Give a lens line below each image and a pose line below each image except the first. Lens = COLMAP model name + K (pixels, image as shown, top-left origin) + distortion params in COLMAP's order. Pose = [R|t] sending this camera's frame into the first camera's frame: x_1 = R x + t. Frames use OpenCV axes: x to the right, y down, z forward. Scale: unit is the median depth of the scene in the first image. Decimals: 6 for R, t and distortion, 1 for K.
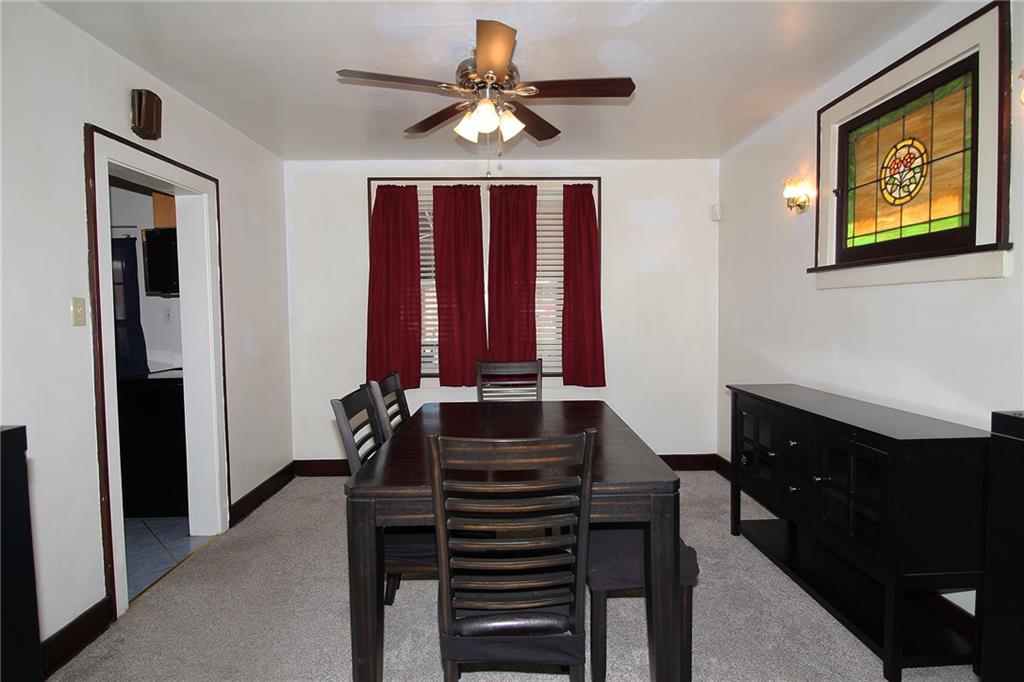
lens RADIAL K [[562.8, 0, 512.0], [0, 562.8, 341.0], [0, 0, 1]] dist [0.000756, -0.000038]
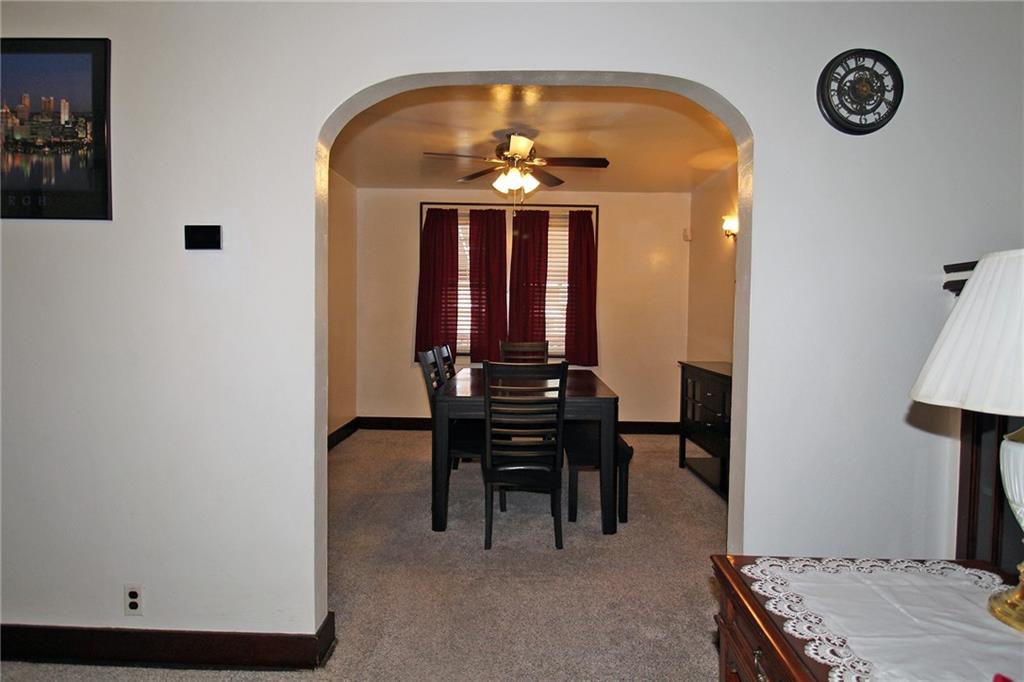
lens RADIAL K [[562.8, 0, 512.0], [0, 562.8, 341.0], [0, 0, 1]] dist [0.000756, -0.000038]
pose [[0.999283, 0.026878, -0.026671, 0.001100], [-0.026943, 0.999635, -0.002098, 0.030972], [0.026605, 0.002815, 0.999642, -0.309501]]
